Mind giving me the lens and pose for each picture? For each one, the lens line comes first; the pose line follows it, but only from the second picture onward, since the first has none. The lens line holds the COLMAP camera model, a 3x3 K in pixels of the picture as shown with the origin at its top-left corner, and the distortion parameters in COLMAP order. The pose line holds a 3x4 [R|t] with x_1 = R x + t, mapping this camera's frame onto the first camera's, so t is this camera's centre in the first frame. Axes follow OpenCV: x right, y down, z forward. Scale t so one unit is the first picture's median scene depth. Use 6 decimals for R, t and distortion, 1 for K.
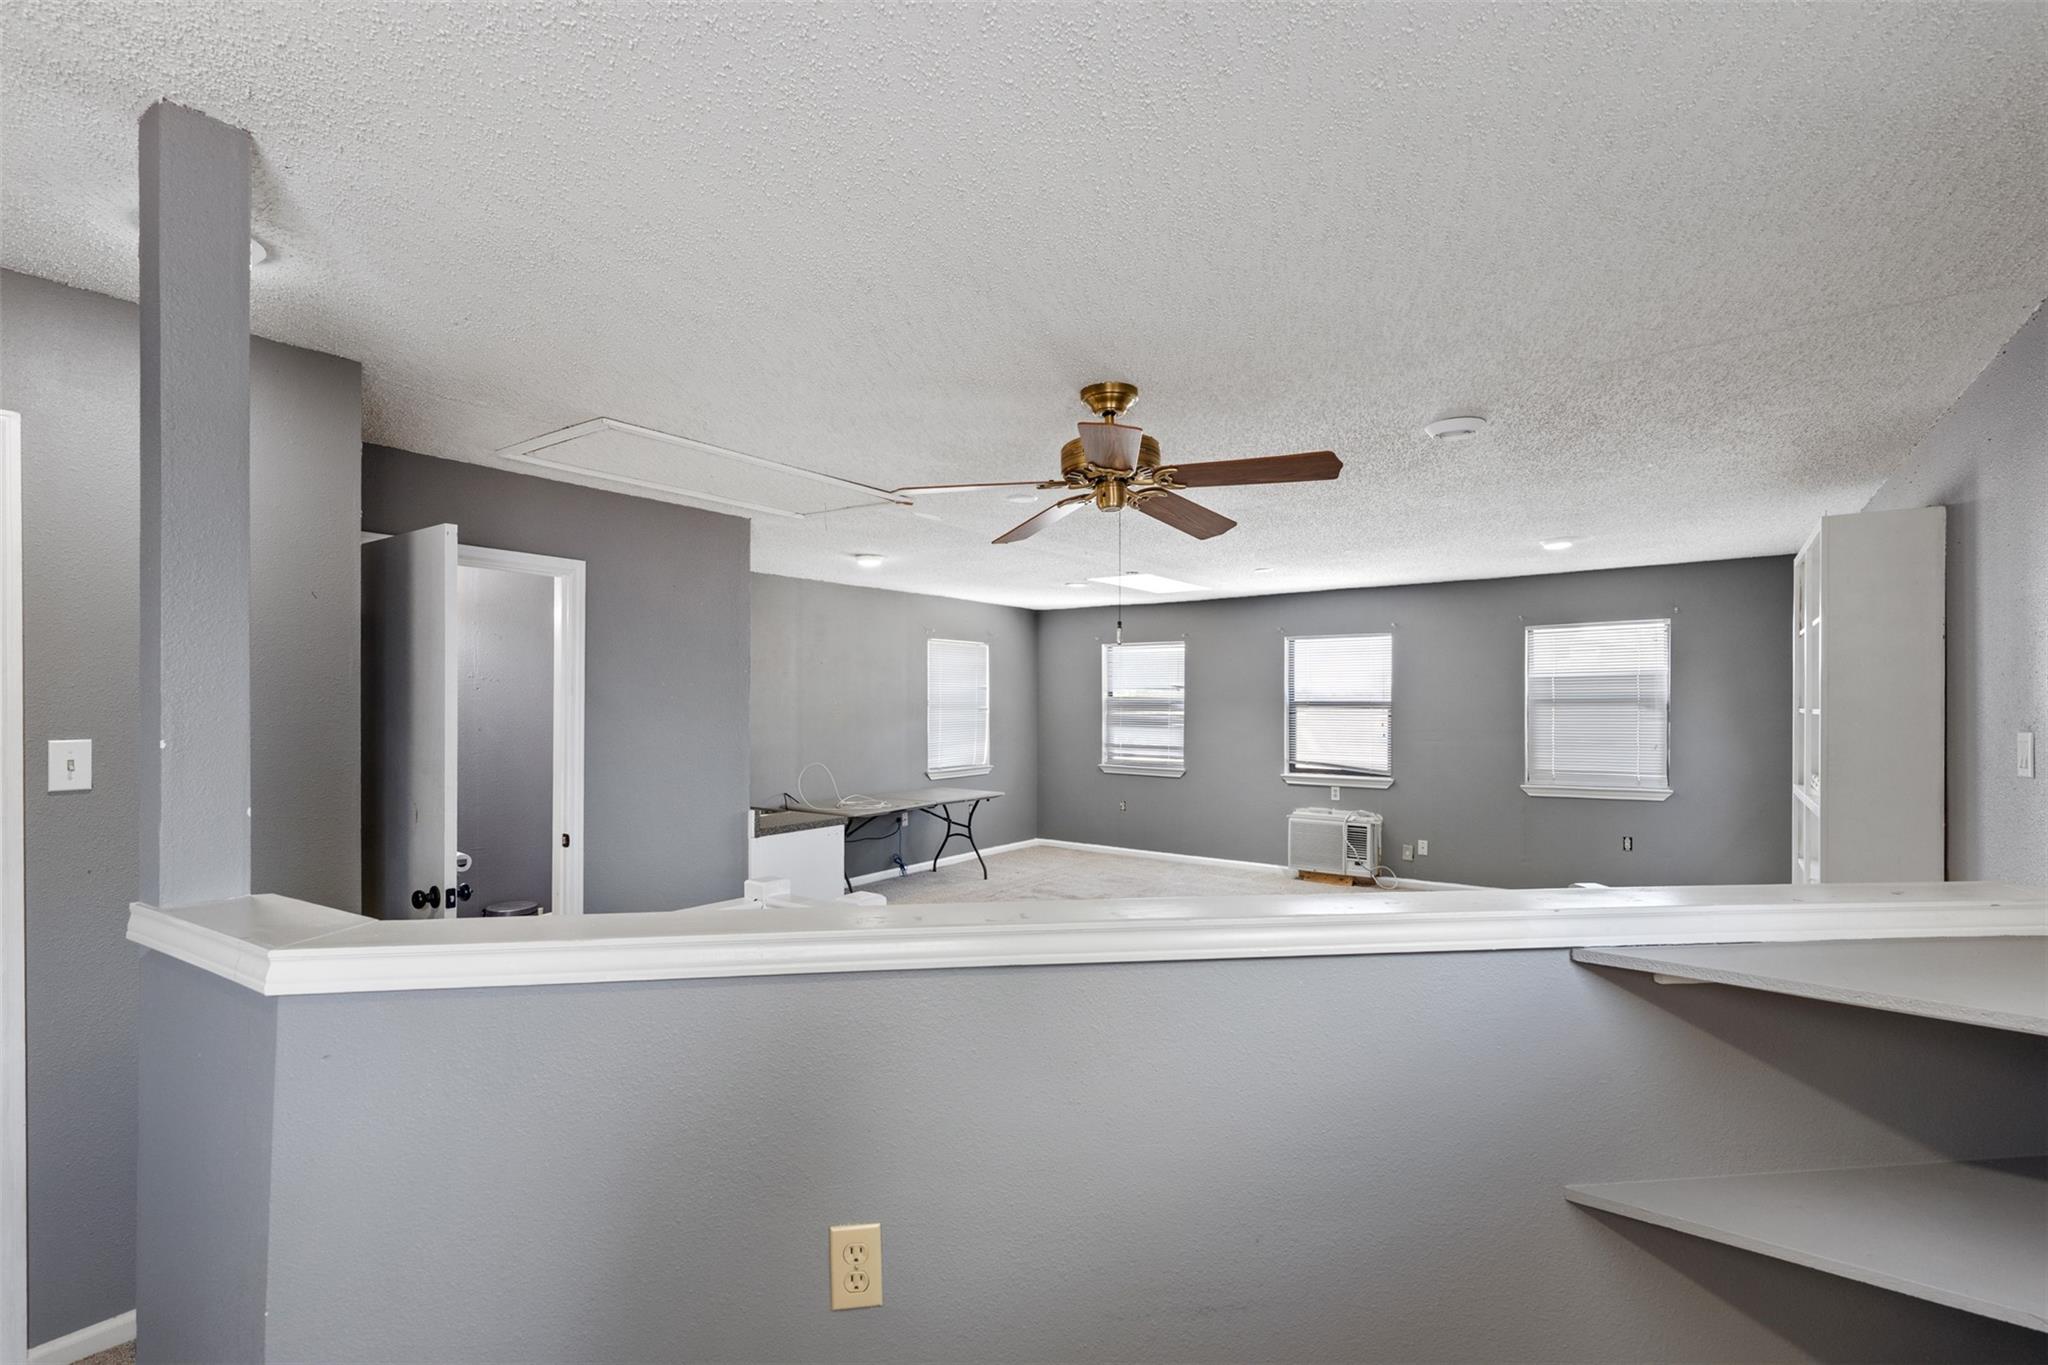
lens RADIAL K [[922.2, 0, 1018.3], [0, 922.2, 684.9], [0, 0, 1]] dist [0.008298, -0.001590]
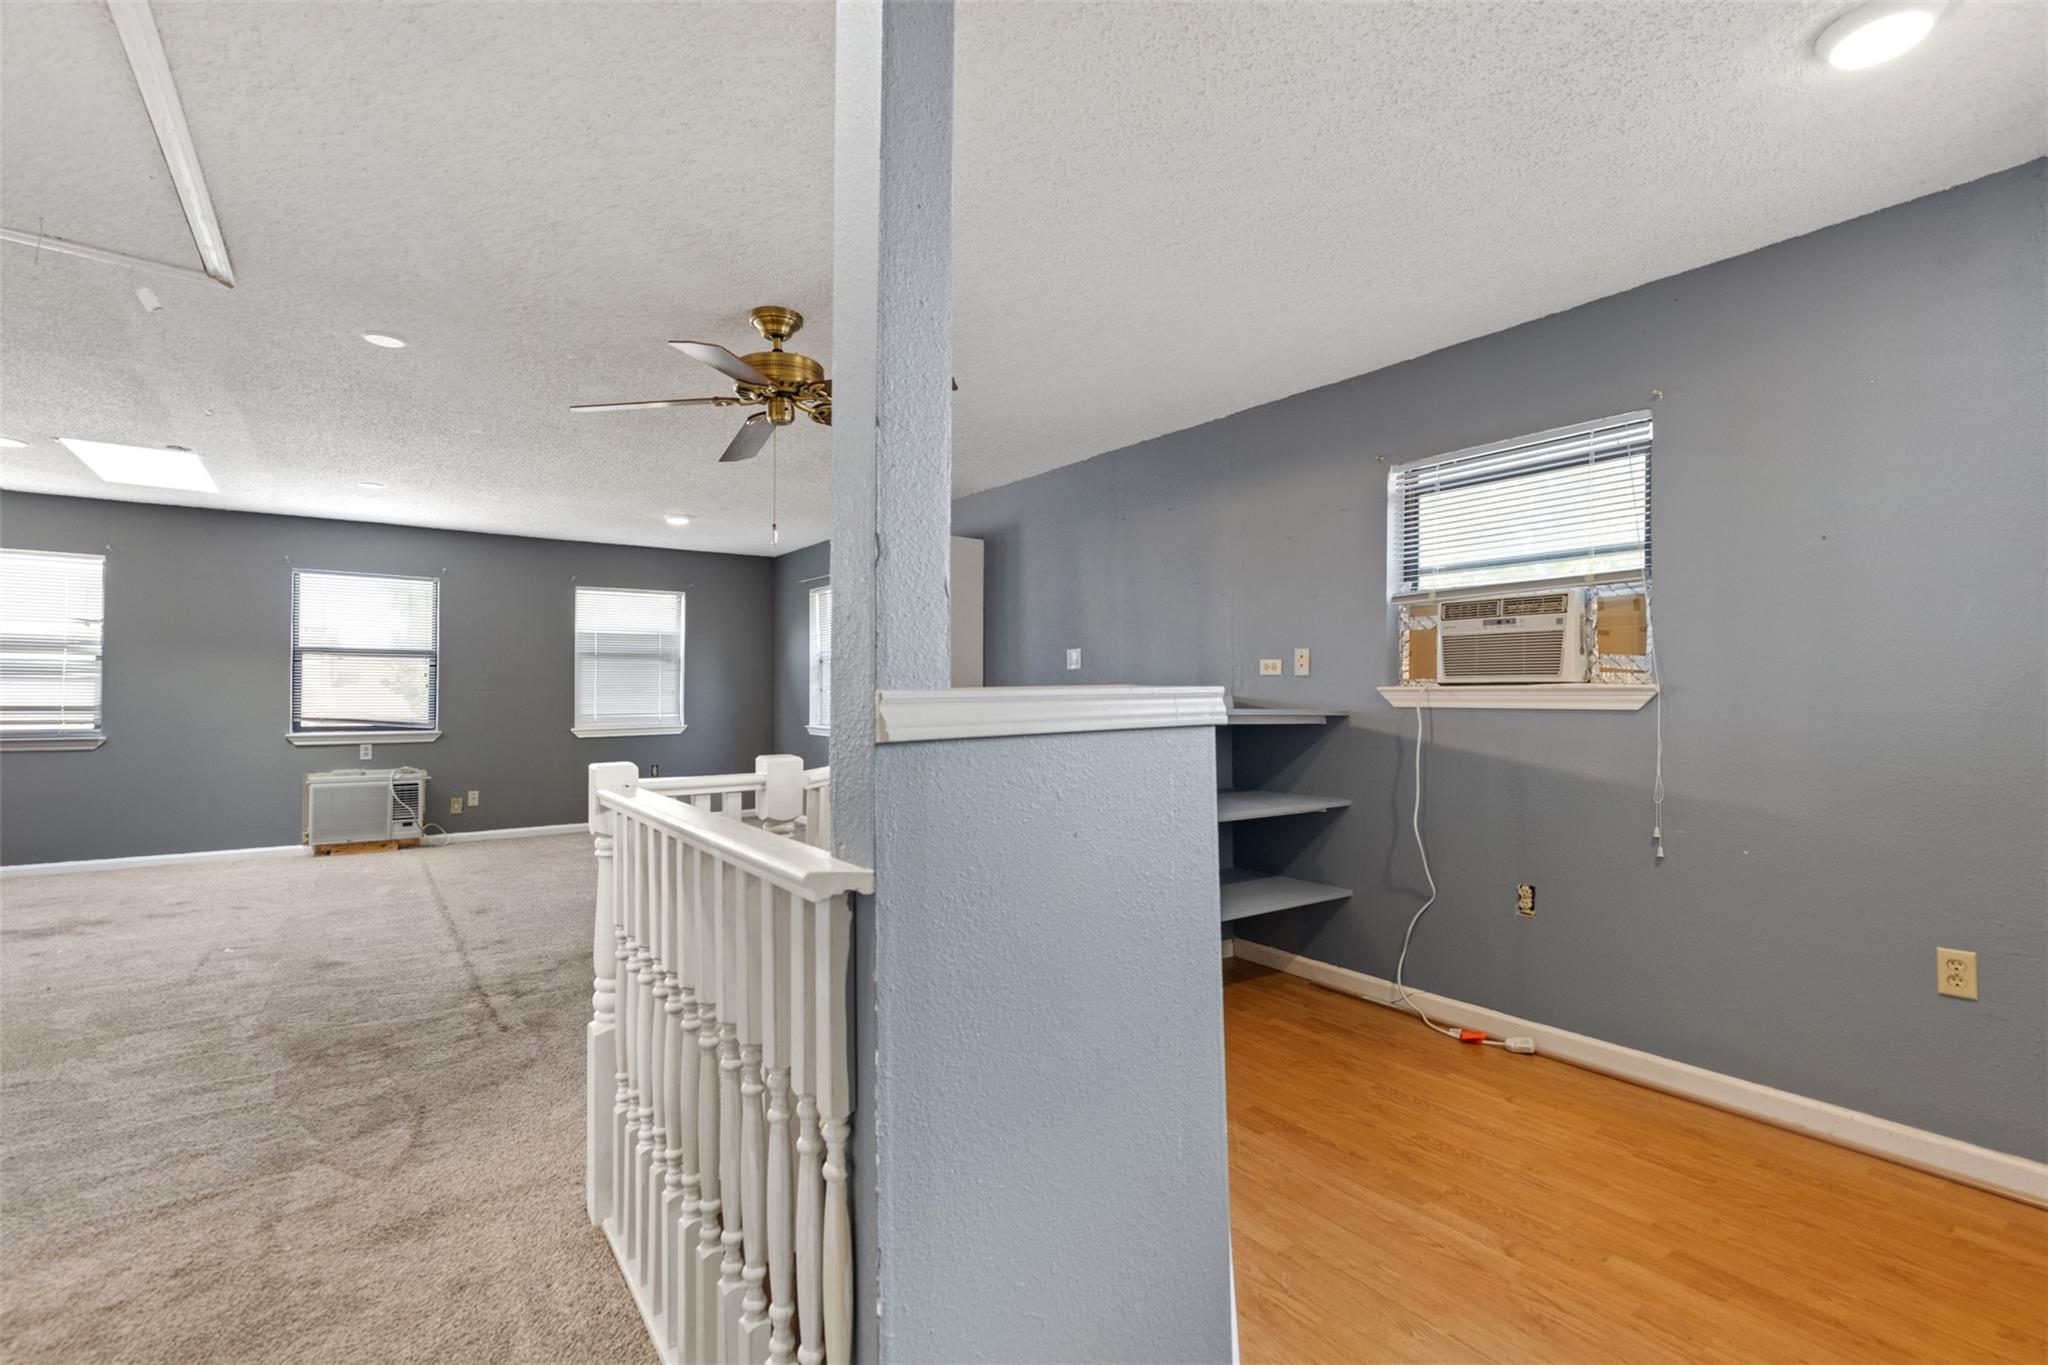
lens RADIAL K [[922.2, 0, 1025.1], [0, 922.2, 689.7], [0, 0, 1]] dist [0.008298, -0.001590]
pose [[0.313721, 0.004149, 0.949506, -0.305059], [-0.024251, 0.999699, 0.003645, 0.039929], [-0.949205, -0.024170, 0.313728, 0.125854]]
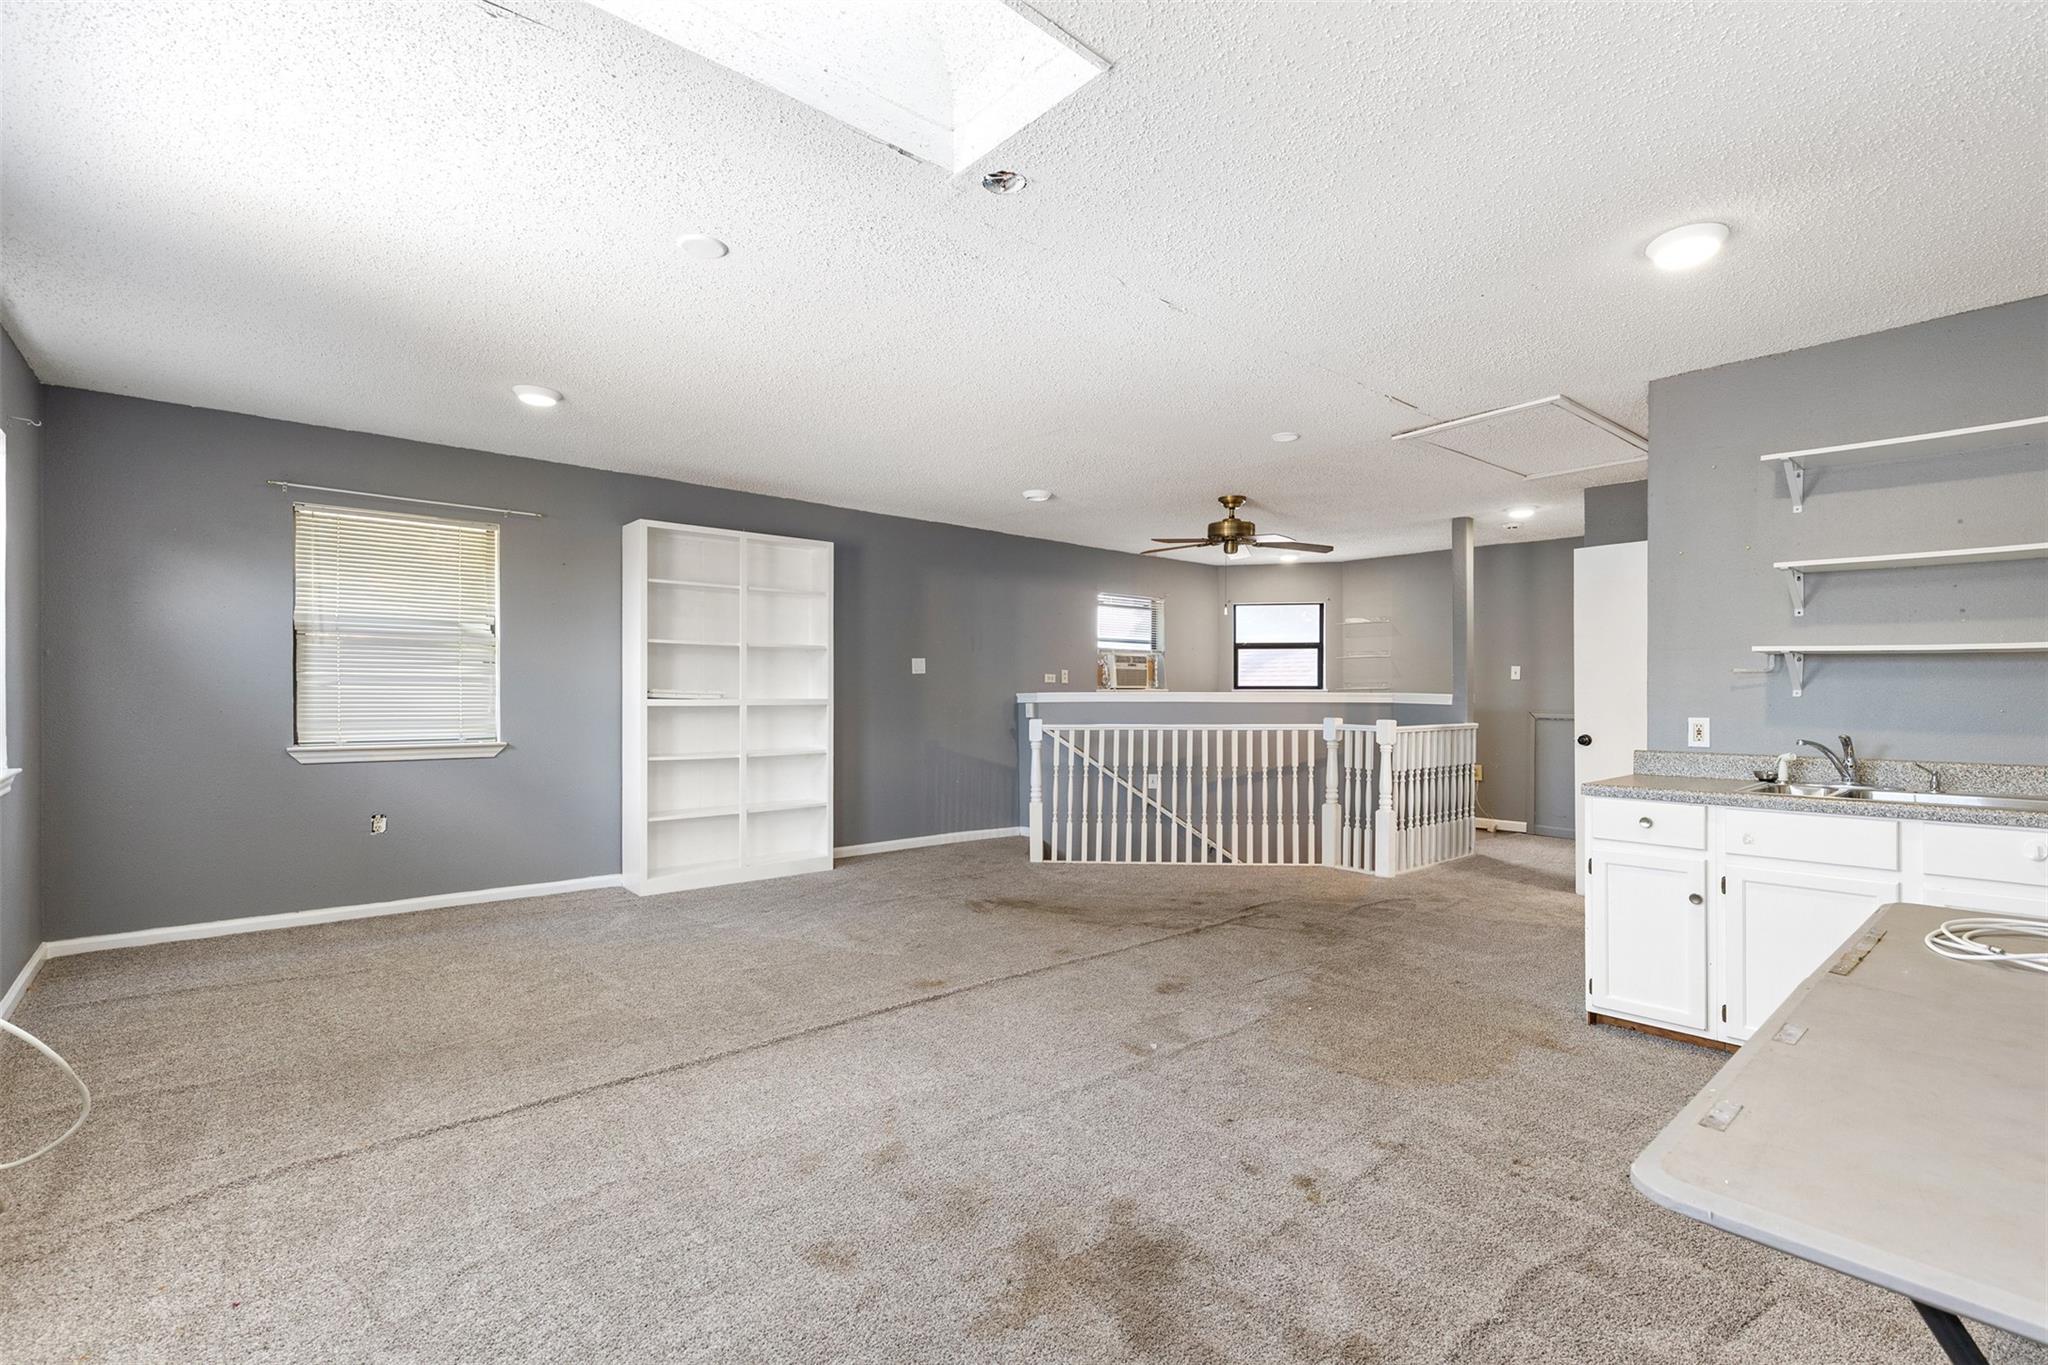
lens RADIAL K [[922.2, 0, 1033.9], [0, 922.2, 693.3], [0, 0, 1]] dist [0.008298, -0.001590]
pose [[-0.974589, 0.000975, 0.223997, 0.293050], [-0.005685, 0.999561, -0.029088, 0.095512], [-0.223926, -0.029622, -0.974156, 1.934252]]
